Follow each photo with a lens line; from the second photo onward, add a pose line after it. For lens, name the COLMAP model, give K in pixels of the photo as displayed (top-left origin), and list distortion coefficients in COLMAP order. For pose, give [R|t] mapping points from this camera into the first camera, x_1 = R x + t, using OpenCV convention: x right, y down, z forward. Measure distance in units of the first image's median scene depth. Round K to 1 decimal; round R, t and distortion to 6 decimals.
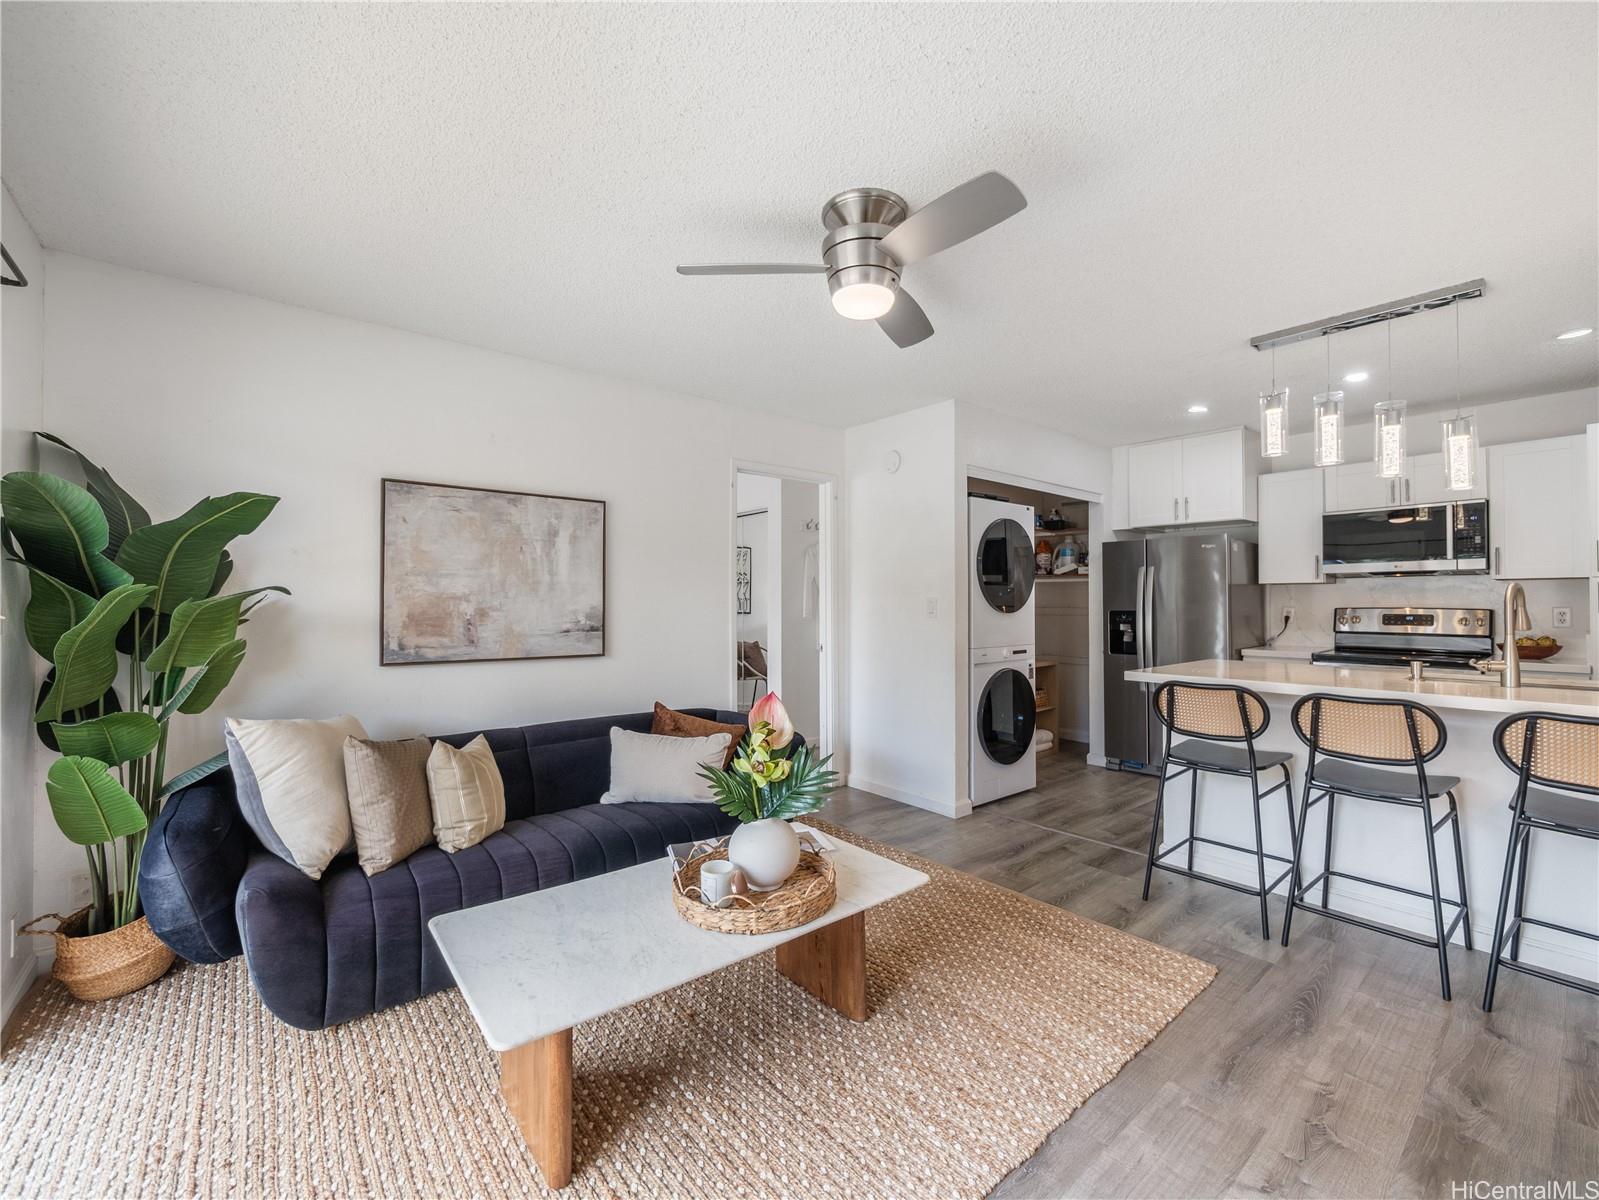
lens RADIAL K [[668.1, 0, 791.2], [0, 668.1, 594.6], [0, 0, 1]] dist [-0.012873, 0.001938]
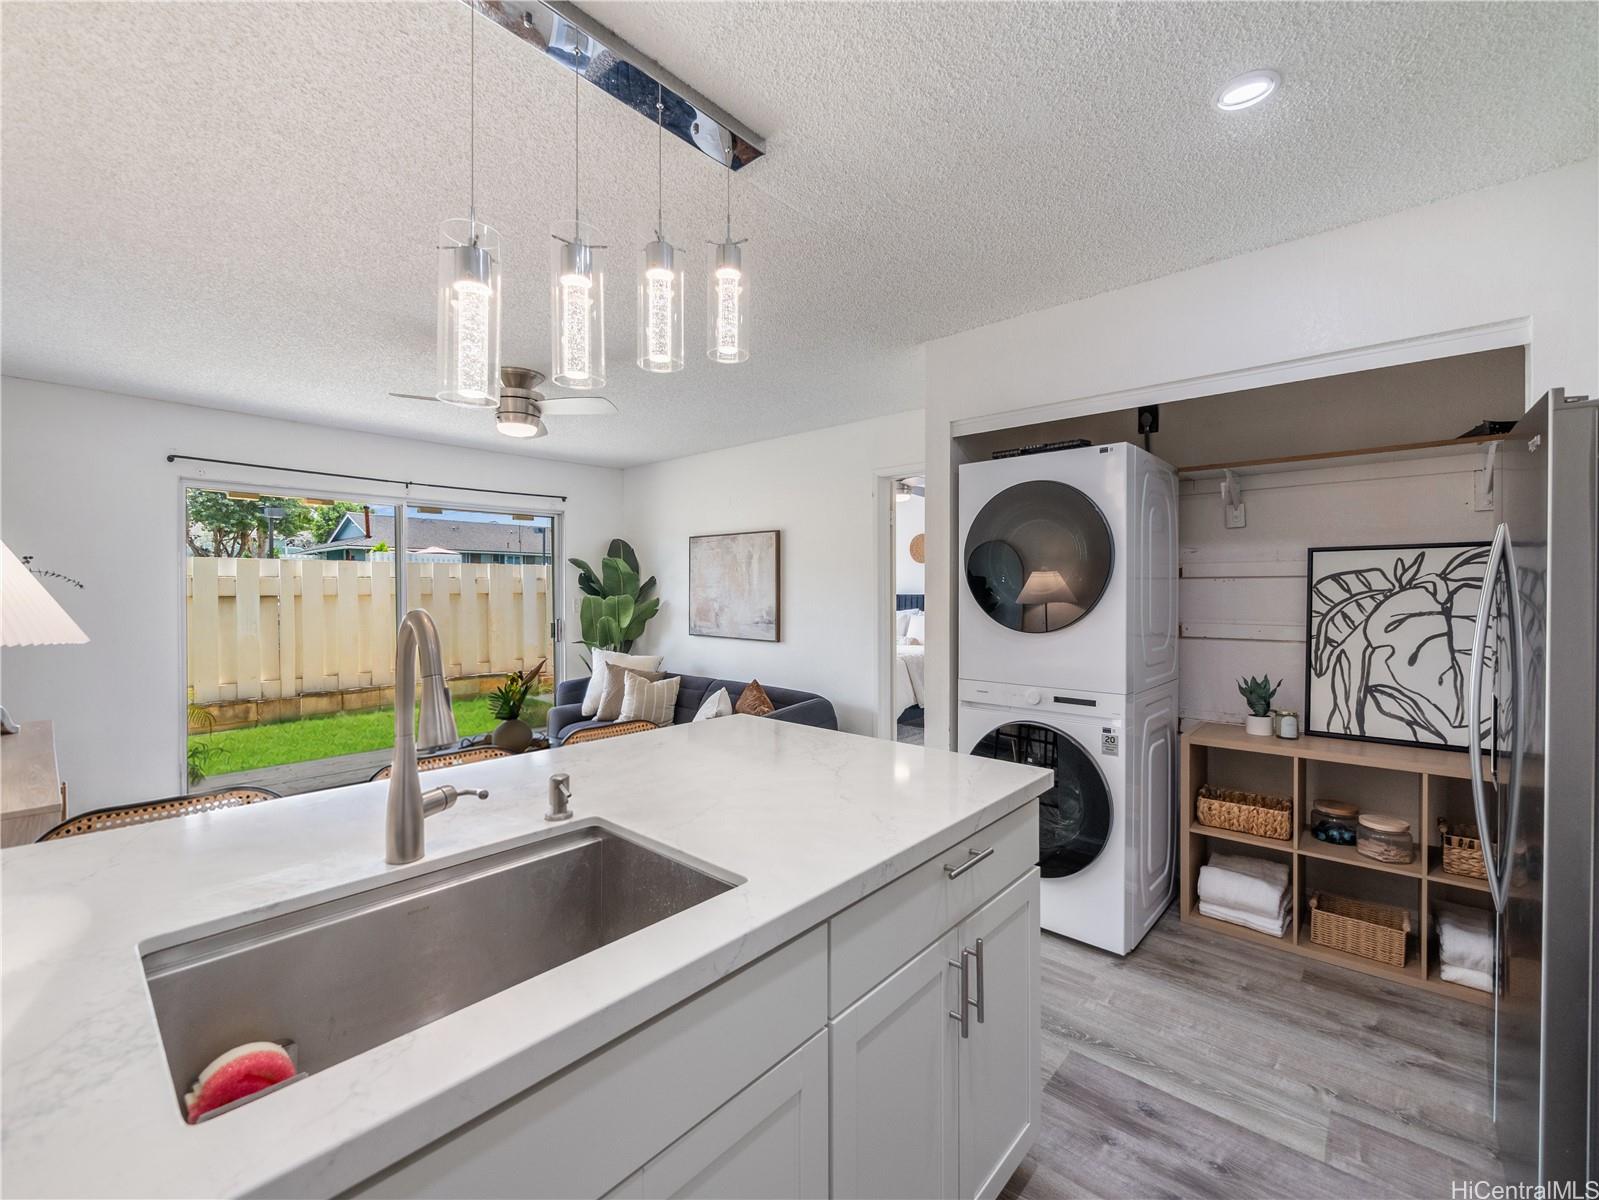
lens RADIAL K [[668.1, 0, 811.6], [0, 668.1, 594.2], [0, 0, 1]] dist [-0.012873, 0.001938]
pose [[0.166246, 0.006680, -0.986062, 1.235002], [0.011578, 0.999895, 0.008726, -0.021356], [0.986016, -0.012867, 0.166152, 0.952705]]
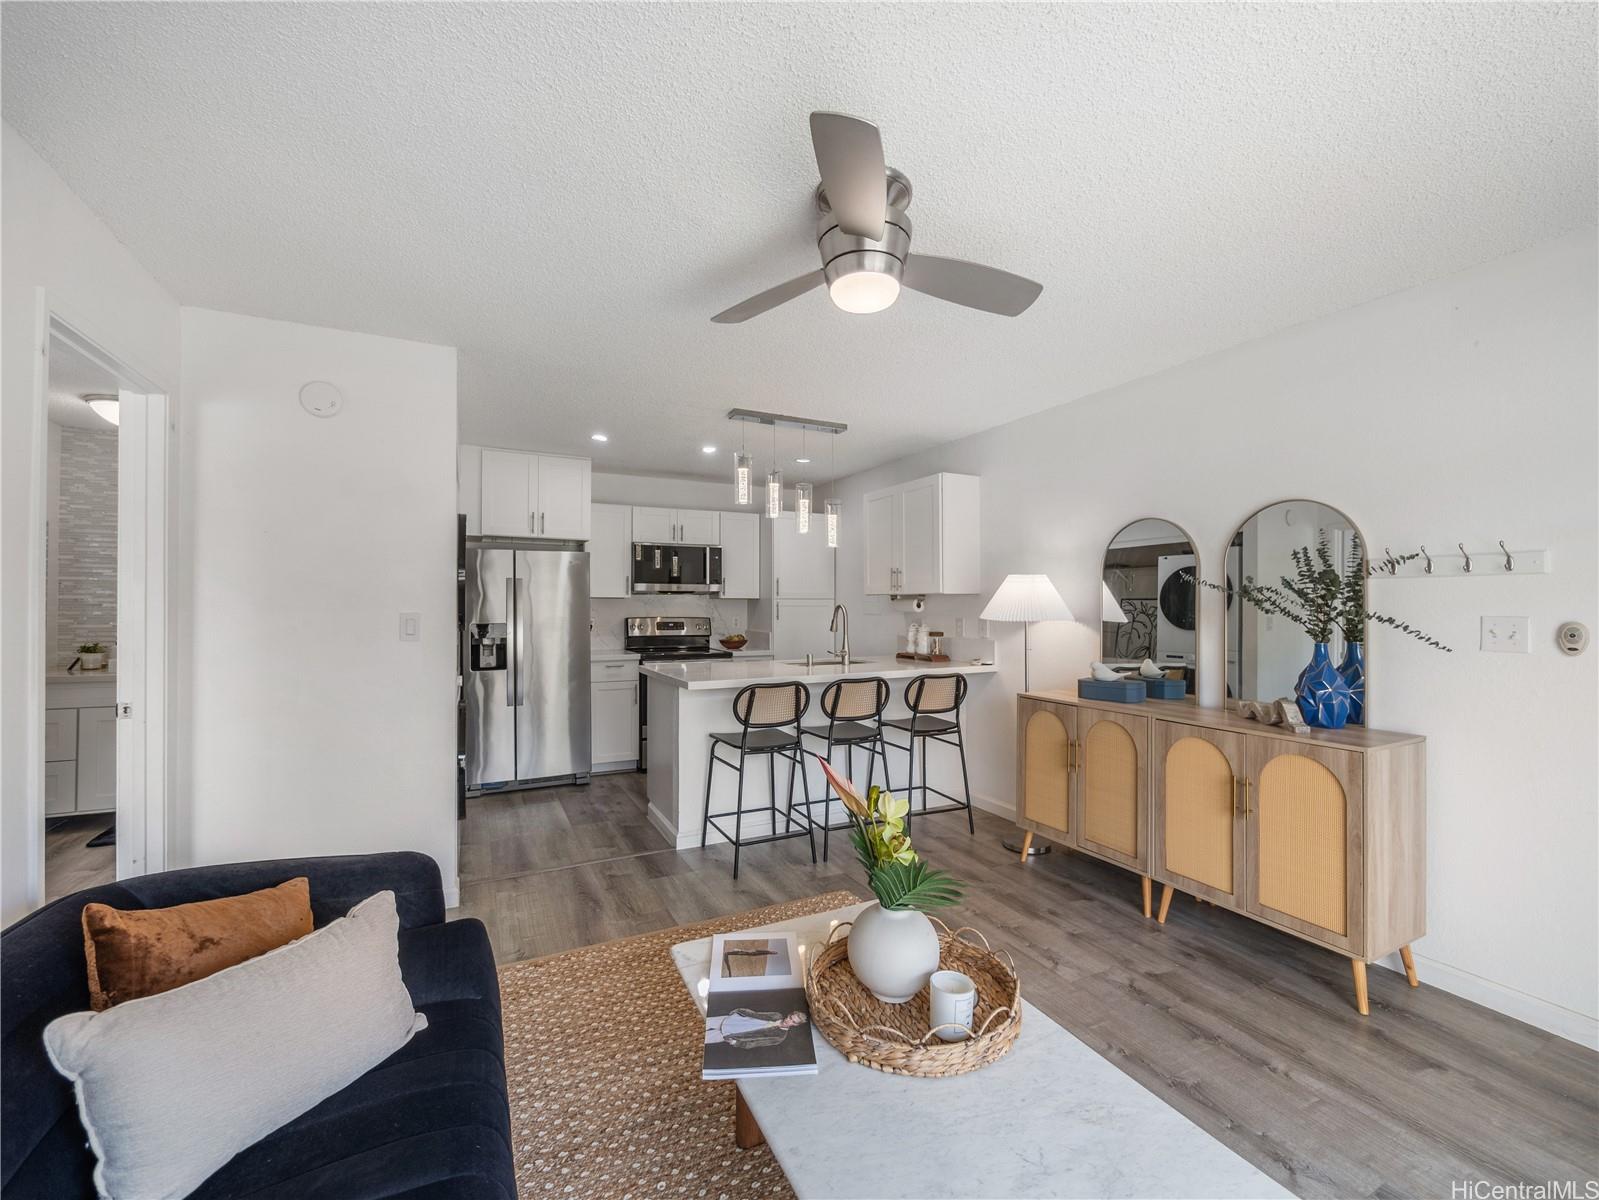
lens RADIAL K [[668.1, 0, 801.5], [0, 668.1, 607.0], [0, 0, 1]] dist [-0.012873, 0.001938]
pose [[0.214129, -0.000852, 0.976805, -0.503944], [-0.011769, 0.999925, 0.003452, -0.012673], [-0.976734, -0.012235, 0.214103, 0.577170]]
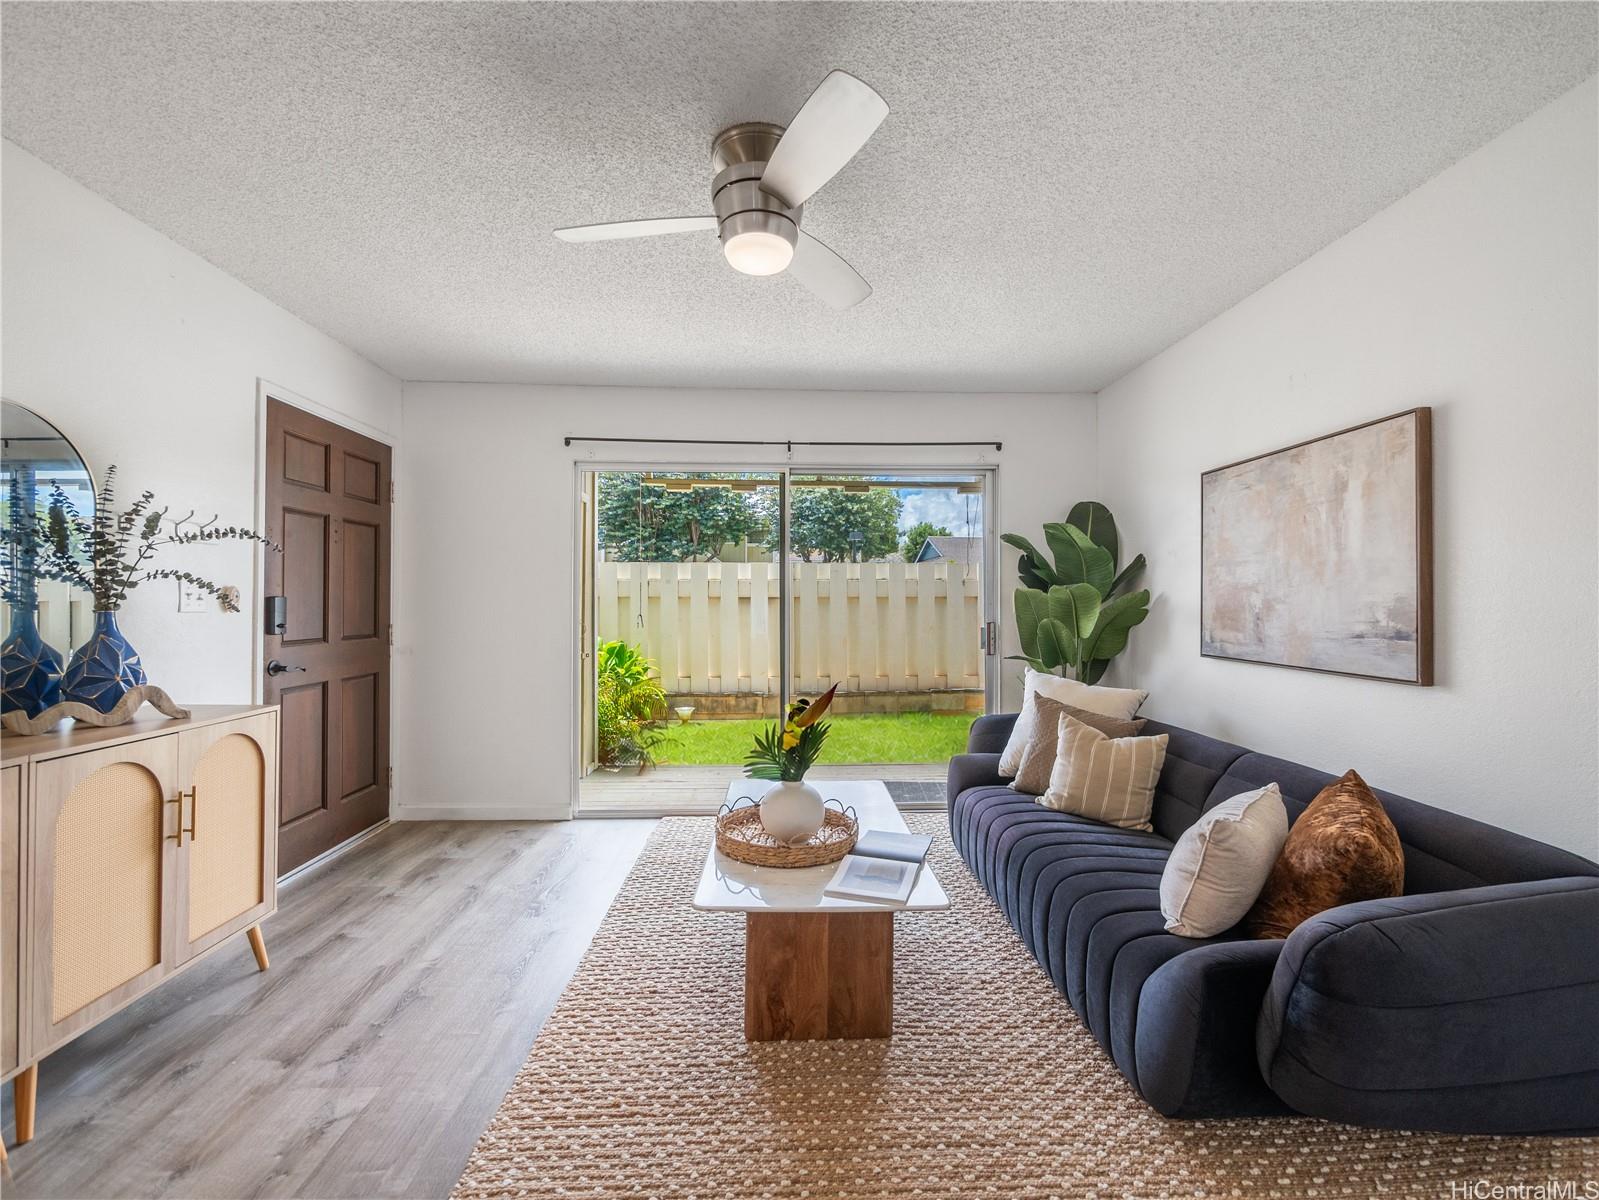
lens RADIAL K [[668.1, 0, 796.6], [0, 668.1, 598.9], [0, 0, 1]] dist [-0.012873, 0.001938]
pose [[-0.600043, -0.008118, -0.799927, 0.535217], [0.006251, 0.999870, -0.014836, 0.027802], [0.799943, -0.013903, -0.599914, 1.033925]]
